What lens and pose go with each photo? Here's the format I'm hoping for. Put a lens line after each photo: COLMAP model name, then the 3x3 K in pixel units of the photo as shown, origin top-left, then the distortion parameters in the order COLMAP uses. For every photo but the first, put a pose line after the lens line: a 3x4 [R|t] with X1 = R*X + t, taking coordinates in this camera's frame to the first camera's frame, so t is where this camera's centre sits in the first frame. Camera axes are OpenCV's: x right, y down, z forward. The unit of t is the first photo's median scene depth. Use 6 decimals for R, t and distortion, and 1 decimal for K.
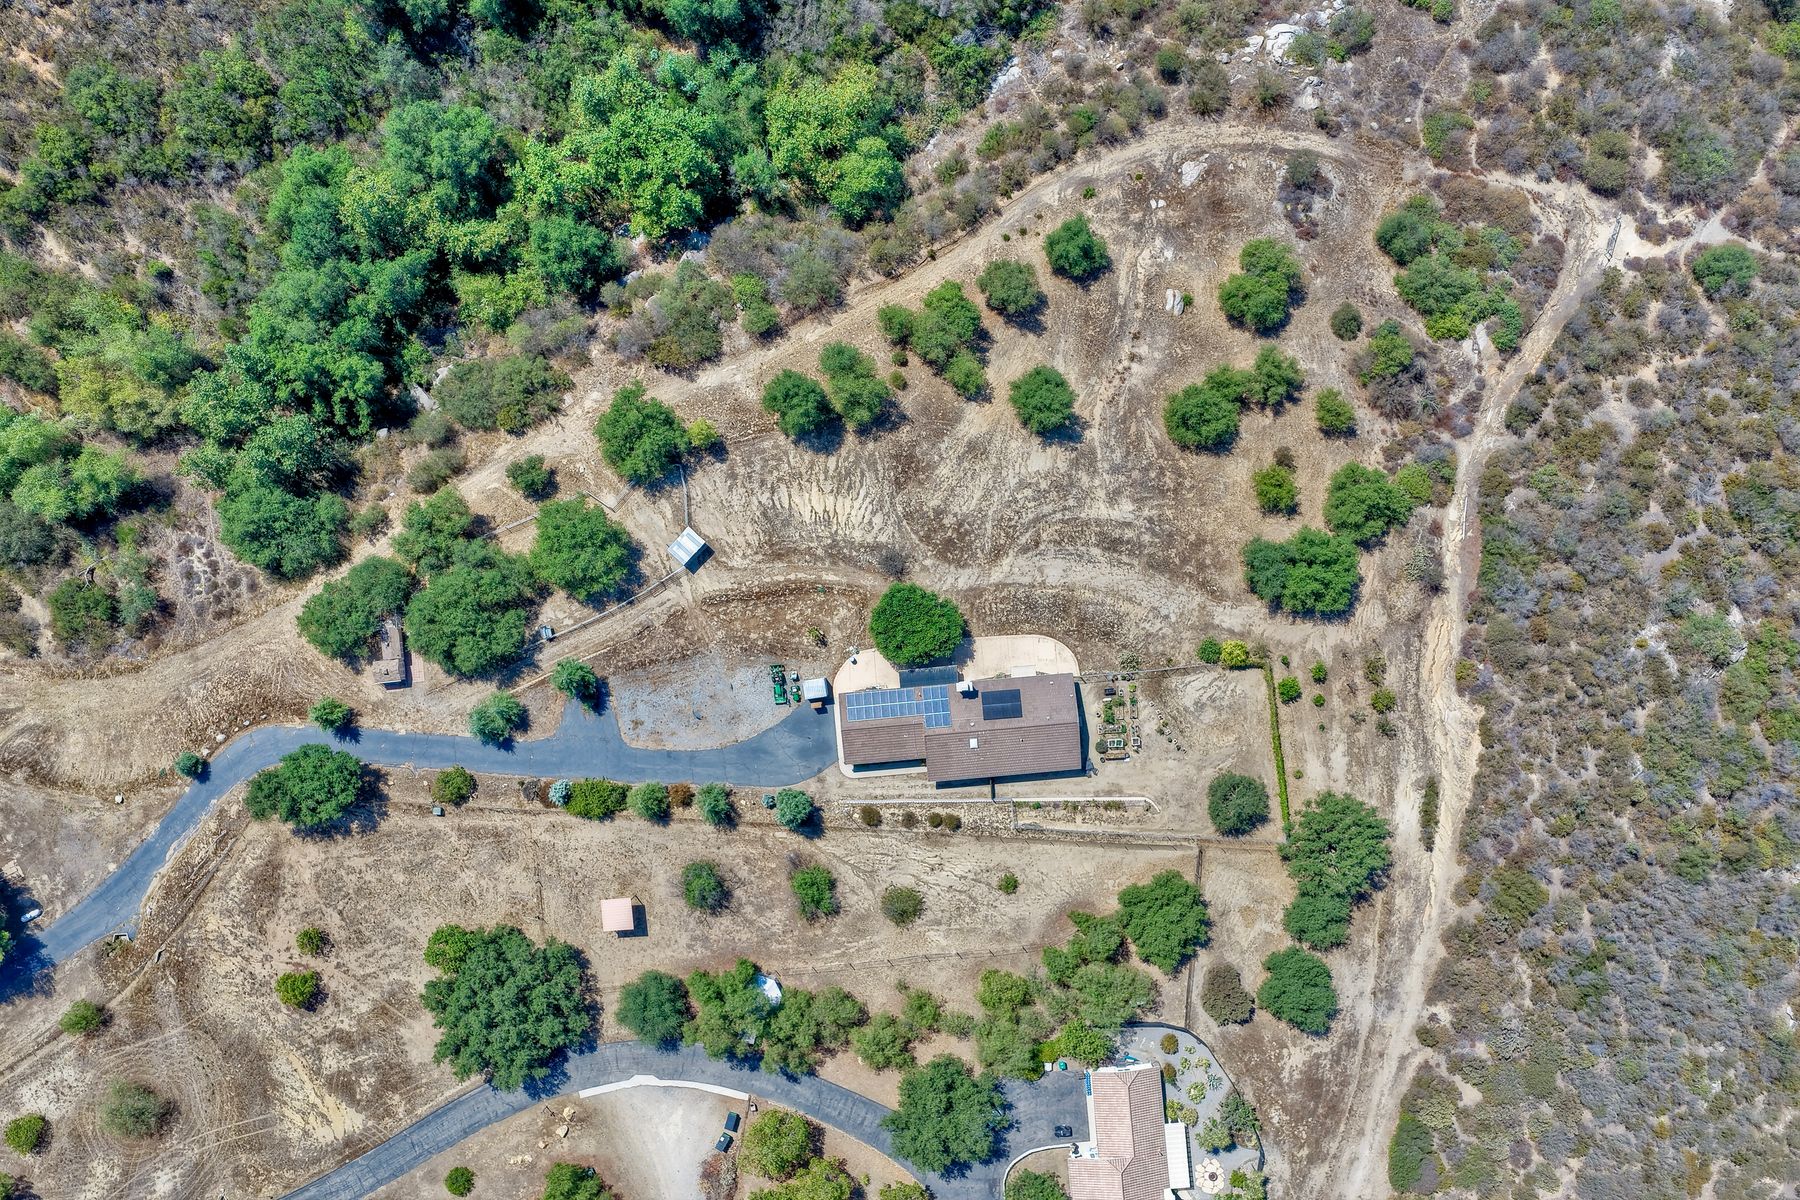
lens RADIAL K [[1496.7, 0, 892.7], [0, 1496.7, 591.3], [0, 0, 1]] dist [-0.013768, 0.035548]
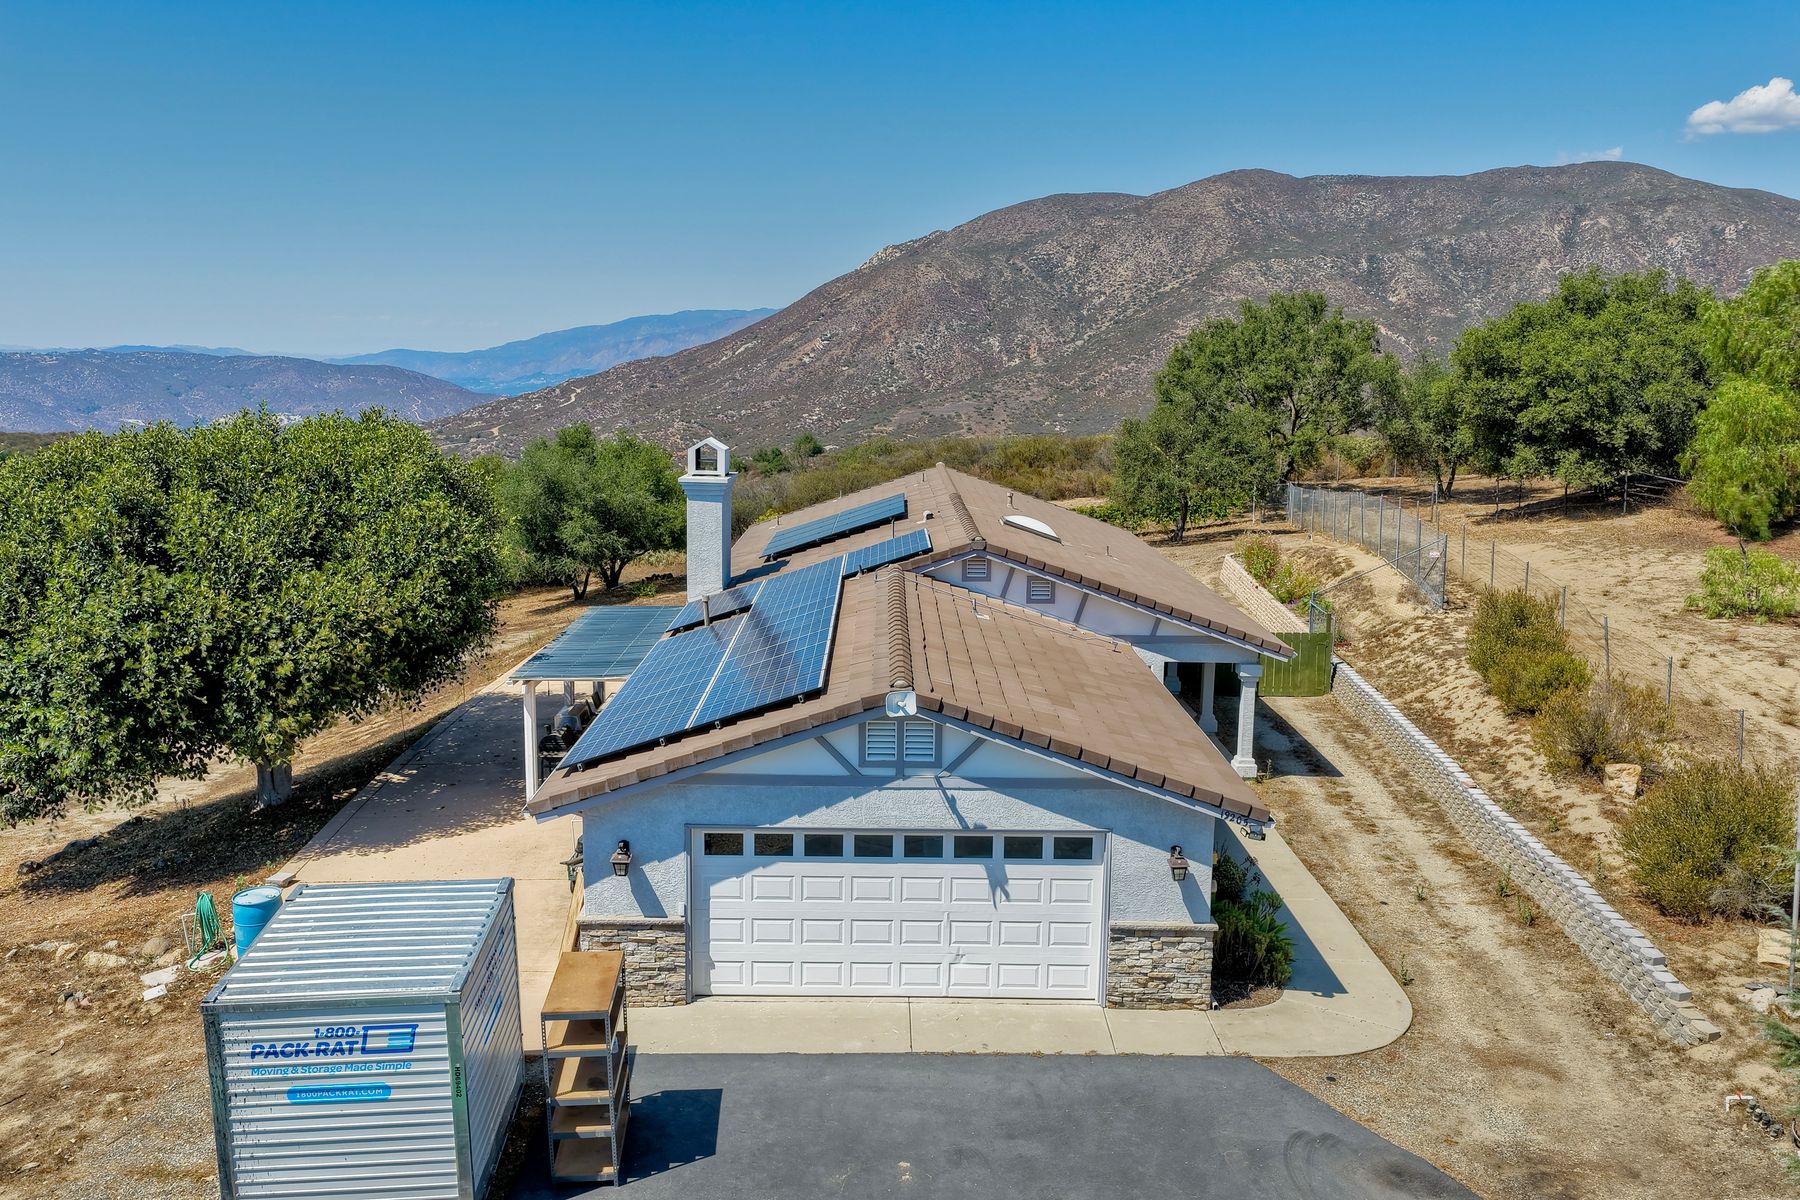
lens RADIAL K [[1496.7, 0, 903.5], [0, 1496.7, 601.3], [0, 0, 1]] dist [-0.013768, 0.035548]
pose [[0.076829, -0.157332, 0.984553, -0.123246], [0.996458, 0.045976, -0.070411, 0.096247], [-0.034188, 0.986475, 0.160307, 0.953188]]
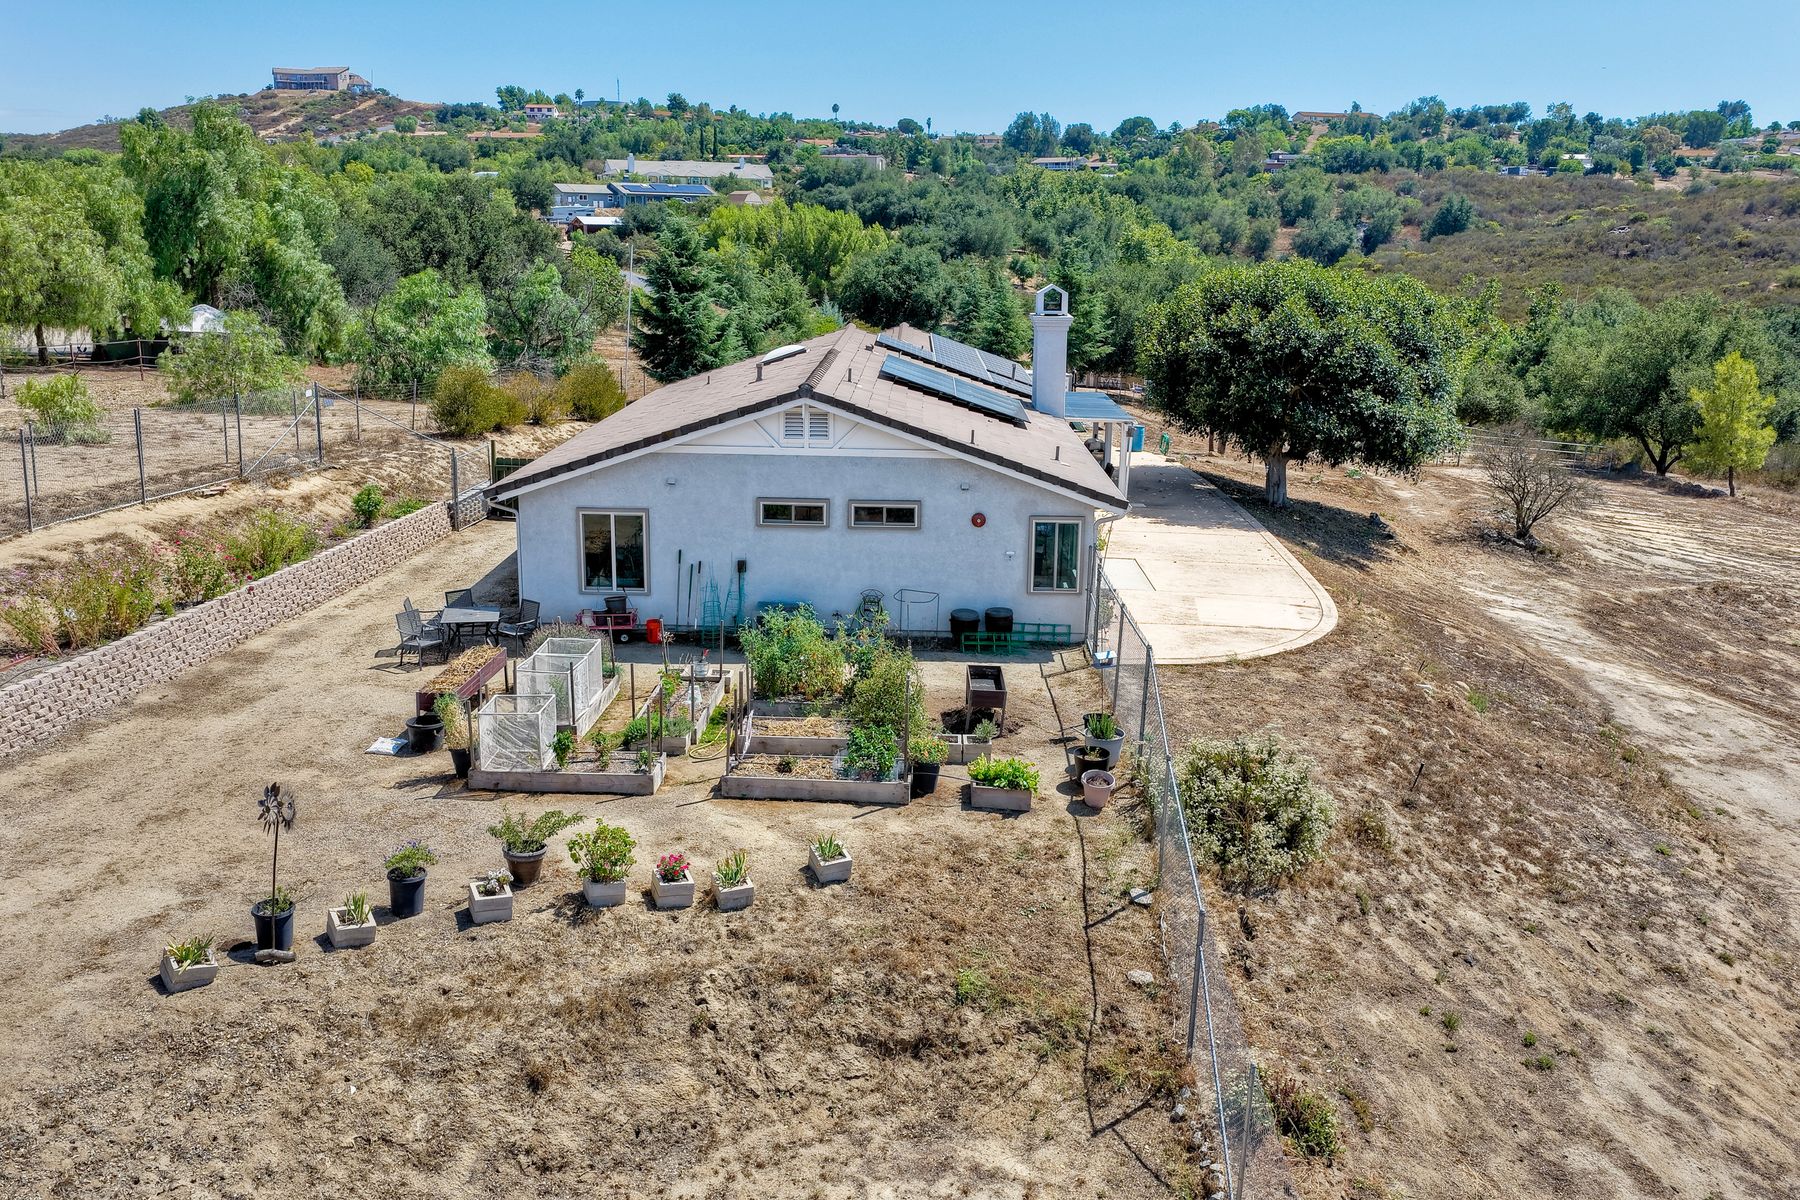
lens RADIAL K [[1496.7, 0, 902.2], [0, 1496.7, 601.6], [0, 0, 1]] dist [-0.013768, 0.035548]
pose [[-0.099897, 0.236536, -0.966474, 0.261783], [-0.994982, -0.018344, 0.098354, 0.060477], [0.005536, 0.971450, 0.237182, 0.956324]]
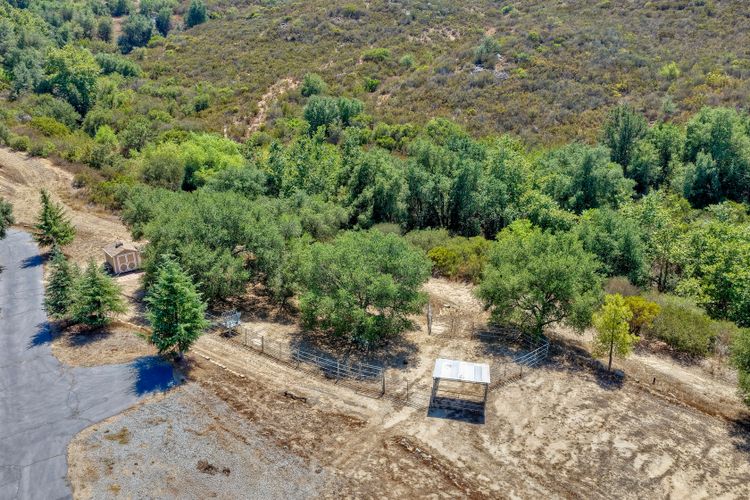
lens RADIAL K [[623.6, 0, 374.5], [0, 623.6, 245.2], [0, 0, 1]] dist [-0.013768, 0.035548]
pose [[0.537591, 0.331815, -0.775174, 0.014052], [-0.843126, 0.224130, -0.488778, 0.104579], [0.011556, 0.916332, 0.400252, 0.860100]]
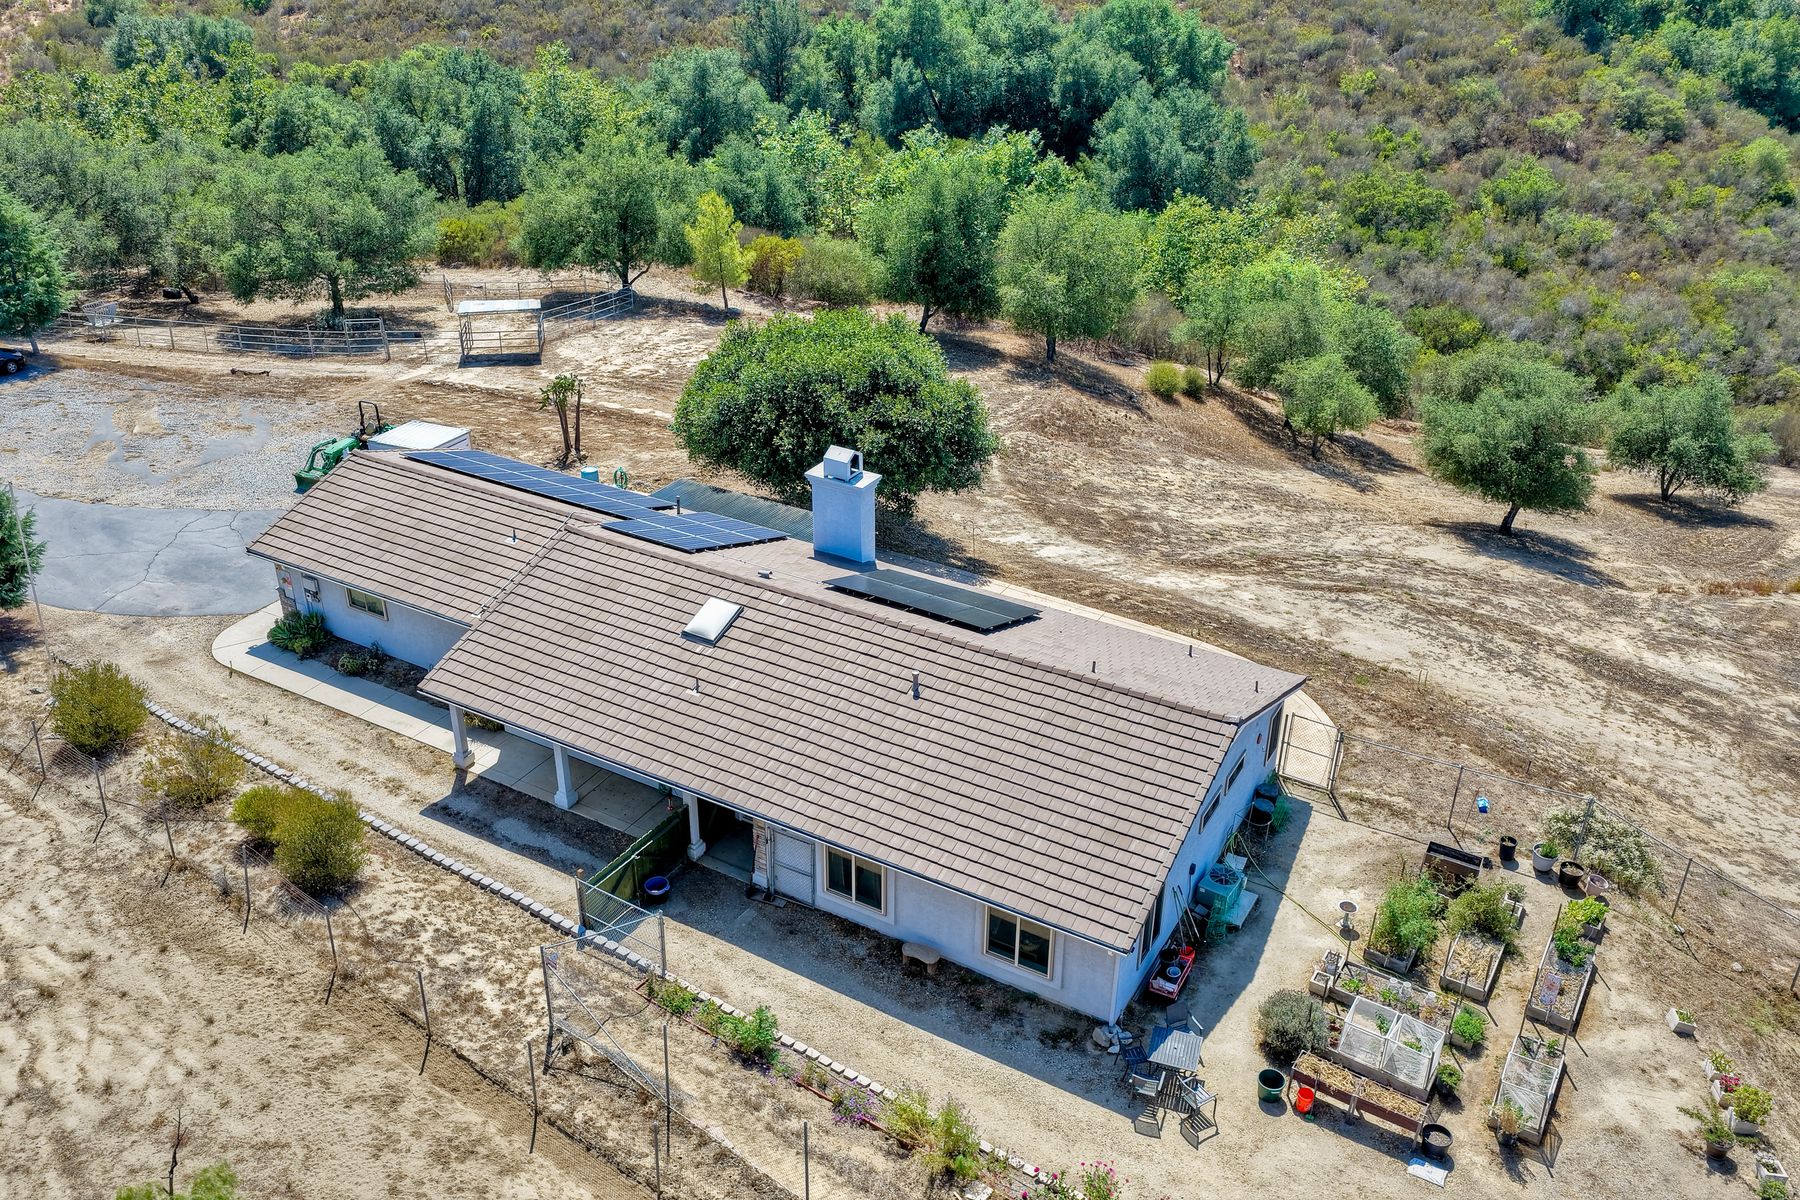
lens RADIAL K [[1496.7, 0, 902.2], [0, 1496.7, 585.9], [0, 0, 1]] dist [-0.013768, 0.035548]
pose [[0.819226, 0.277110, -0.502075, 0.171409], [-0.573467, 0.399367, -0.715291, 0.223597], [0.002298, 0.873908, 0.486085, 0.872510]]
